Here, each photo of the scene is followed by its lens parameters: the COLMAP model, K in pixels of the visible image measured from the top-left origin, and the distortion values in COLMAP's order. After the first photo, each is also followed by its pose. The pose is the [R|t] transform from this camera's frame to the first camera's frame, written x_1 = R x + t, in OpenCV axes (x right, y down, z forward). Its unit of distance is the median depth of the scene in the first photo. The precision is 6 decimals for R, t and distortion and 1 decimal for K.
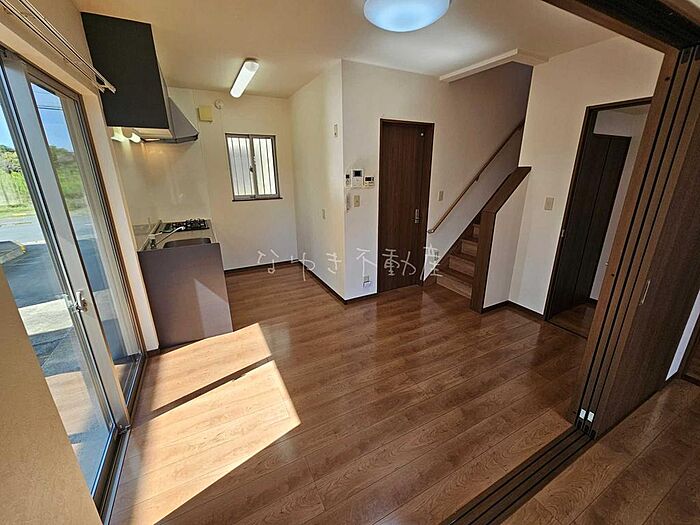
lens RADIAL K [[289.7, 0, 353.1], [0, 289.7, 258.5], [0, 0, 1]] dist [0.007604, -0.000133]
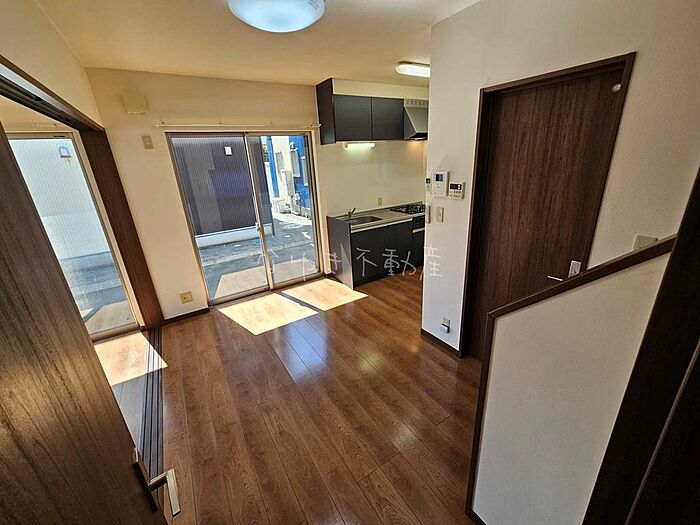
lens RADIAL K [[289.7, 0, 353.1], [0, 289.7, 258.5], [0, 0, 1]] dist [0.007604, -0.000133]
pose [[0.083096, 0.336429, -0.938035, 0.871552], [-0.244634, 0.919375, 0.308066, -0.322730], [0.966048, 0.203876, 0.158698, 0.830967]]
